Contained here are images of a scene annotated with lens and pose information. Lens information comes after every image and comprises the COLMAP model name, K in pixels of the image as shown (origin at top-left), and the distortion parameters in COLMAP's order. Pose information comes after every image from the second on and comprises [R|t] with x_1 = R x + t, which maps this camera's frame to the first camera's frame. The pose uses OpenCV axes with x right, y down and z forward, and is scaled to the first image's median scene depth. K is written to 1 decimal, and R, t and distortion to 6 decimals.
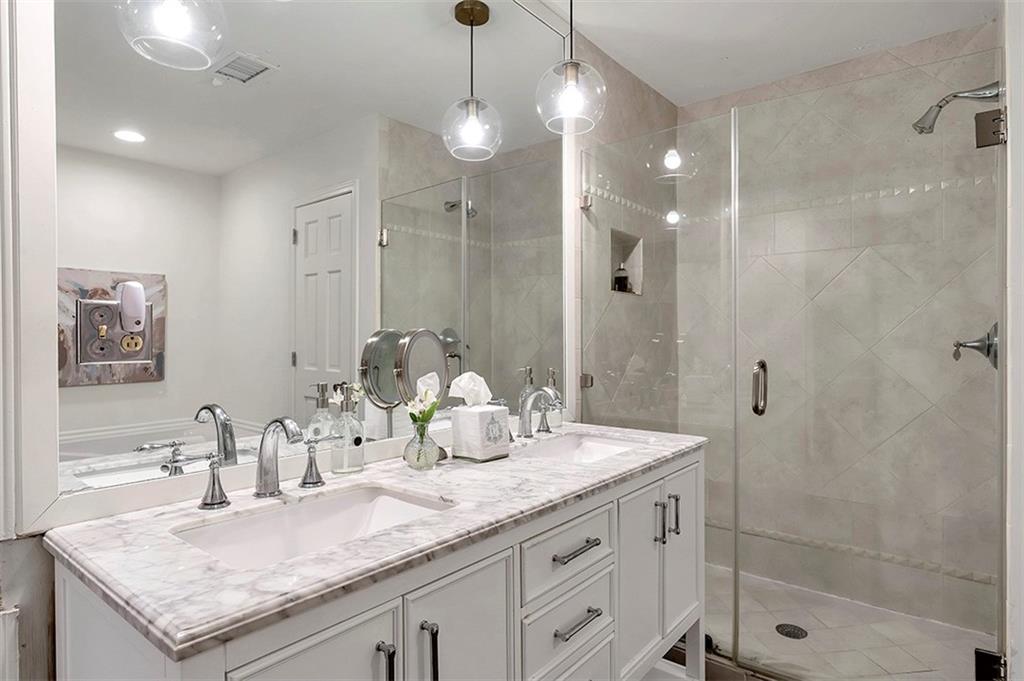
lens RADIAL K [[564.6, 0, 512.0], [0, 564.6, 340.5], [0, 0, 1]] dist [-0.000624, 0.002280]
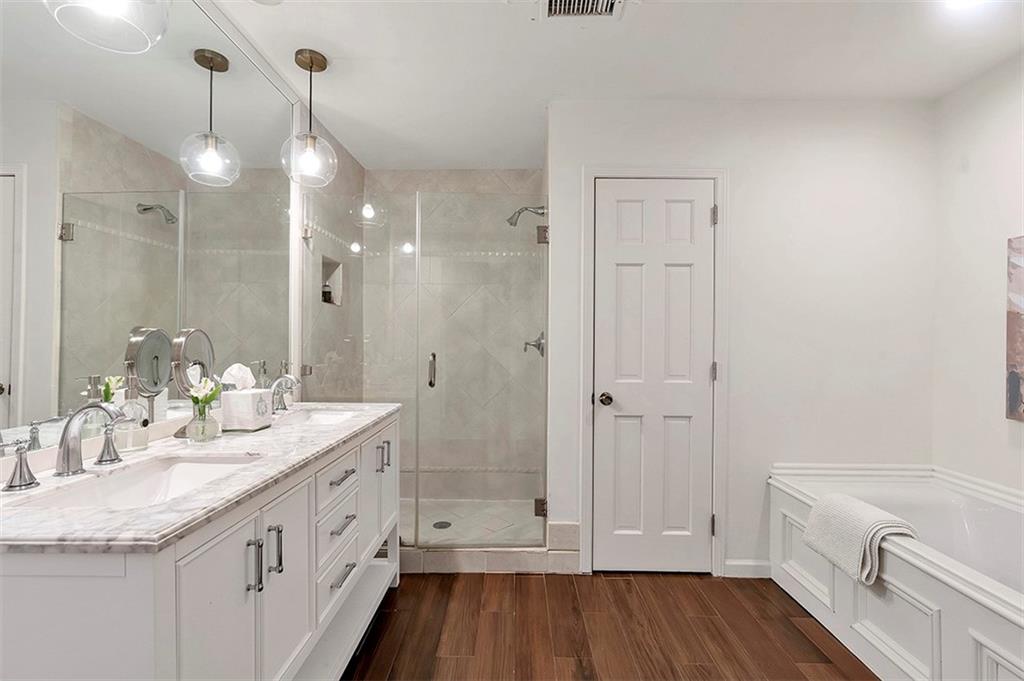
lens RADIAL K [[471.4, 0, 512.0], [0, 471.4, 340.5], [0, 0, 1]] dist [-0.002248, -0.000089]
pose [[0.784188, 0.007759, 0.620475, -0.218638], [-0.008026, 0.999965, -0.002361, 0.001235], [-0.620472, -0.003128, 0.784223, -0.192298]]
